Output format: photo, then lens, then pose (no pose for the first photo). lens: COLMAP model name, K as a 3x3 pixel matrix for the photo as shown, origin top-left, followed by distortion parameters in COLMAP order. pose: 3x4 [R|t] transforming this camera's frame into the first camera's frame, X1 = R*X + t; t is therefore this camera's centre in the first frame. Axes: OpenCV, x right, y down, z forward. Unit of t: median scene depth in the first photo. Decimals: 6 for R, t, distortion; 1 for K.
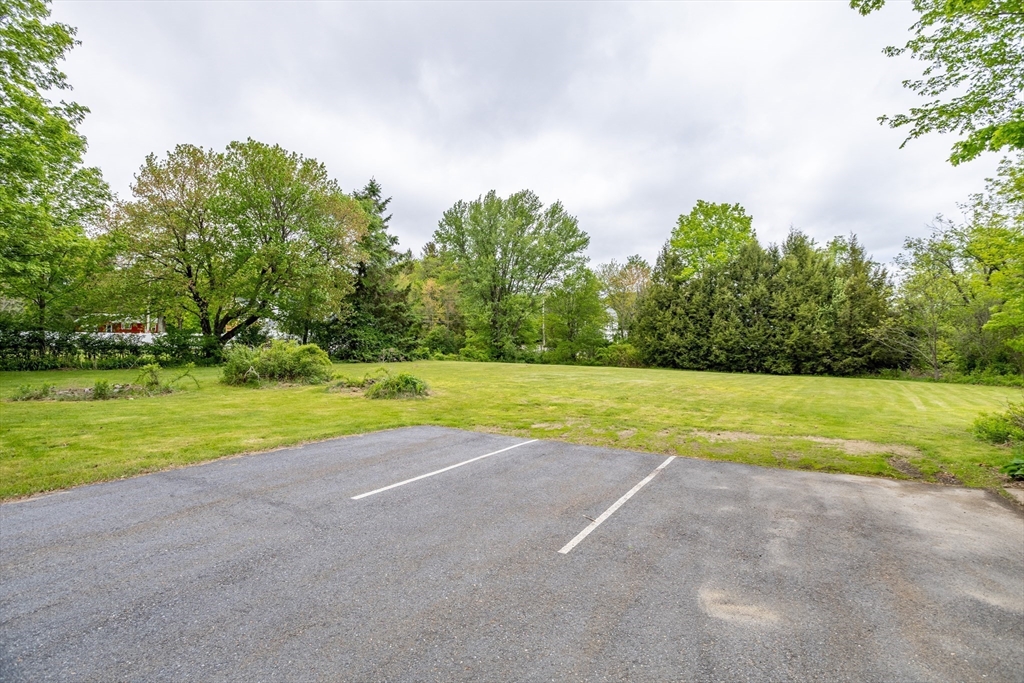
lens RADIAL K [[496.9, 0, 504.6], [0, 496.9, 341.2], [0, 0, 1]] dist [-0.034137, 0.013779]
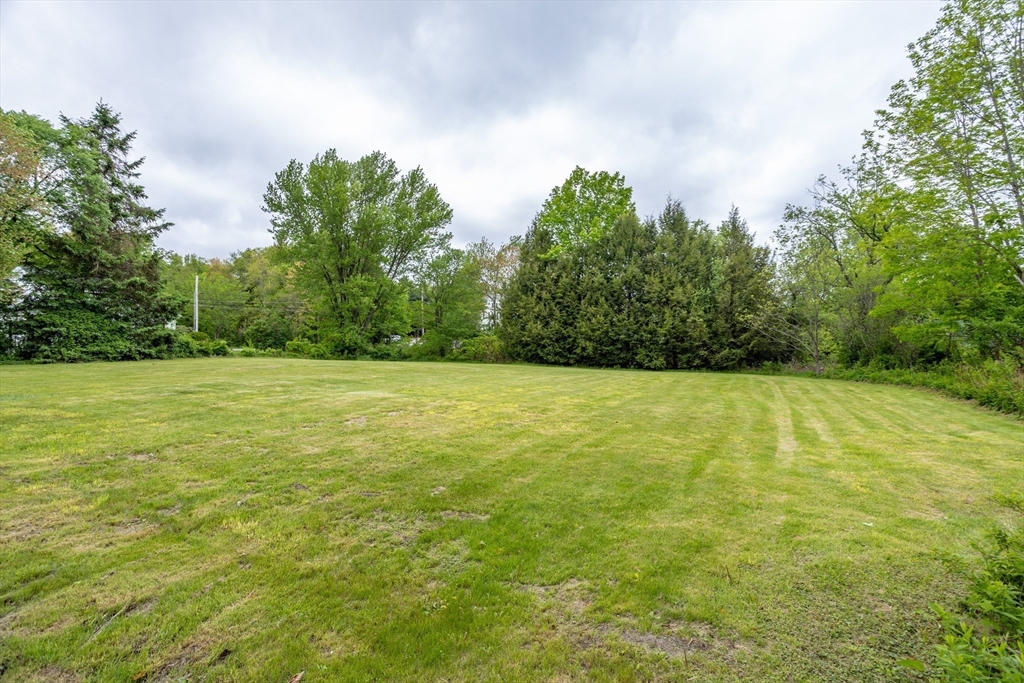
lens RADIAL K [[496.9, 0, 508.0], [0, 496.9, 346.7], [0, 0, 1]] dist [-0.034137, 0.013779]
pose [[0.987526, -0.008606, 0.157221, 0.172998], [0.004774, 0.999683, 0.024740, 0.005171], [-0.157384, -0.023680, 0.987254, 0.190760]]
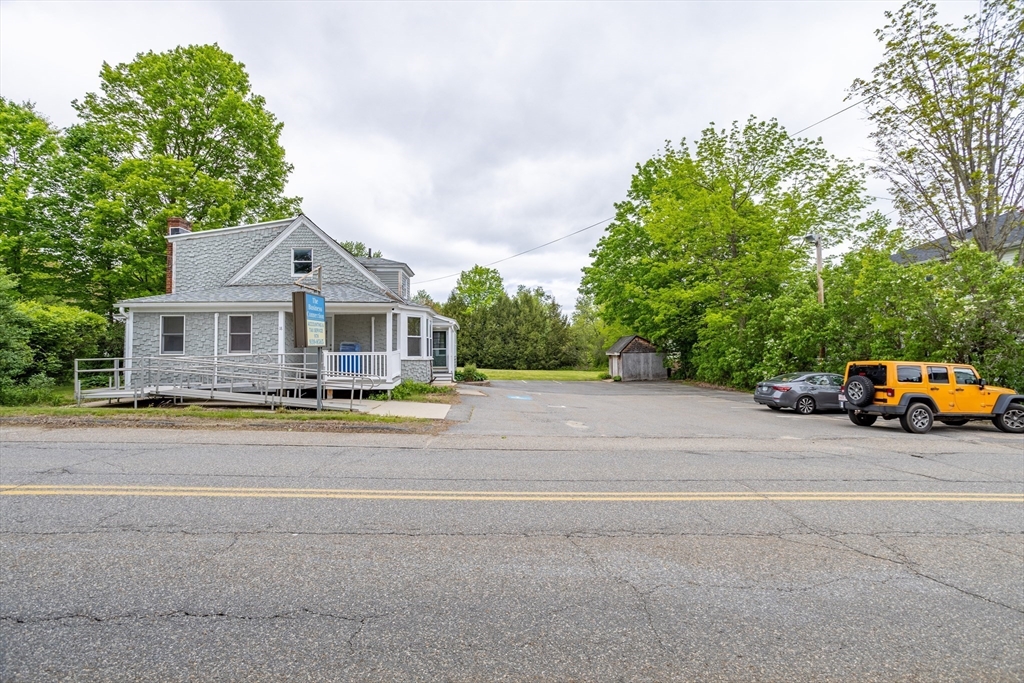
lens RADIAL K [[496.9, 0, 515.9], [0, 496.9, 335.1], [0, 0, 1]] dist [-0.034137, 0.013779]
pose [[0.828030, 0.018968, 0.560363, -0.485233], [-0.002794, 0.999555, -0.029705, -0.007913], [-0.560677, 0.023031, 0.827714, -0.513868]]
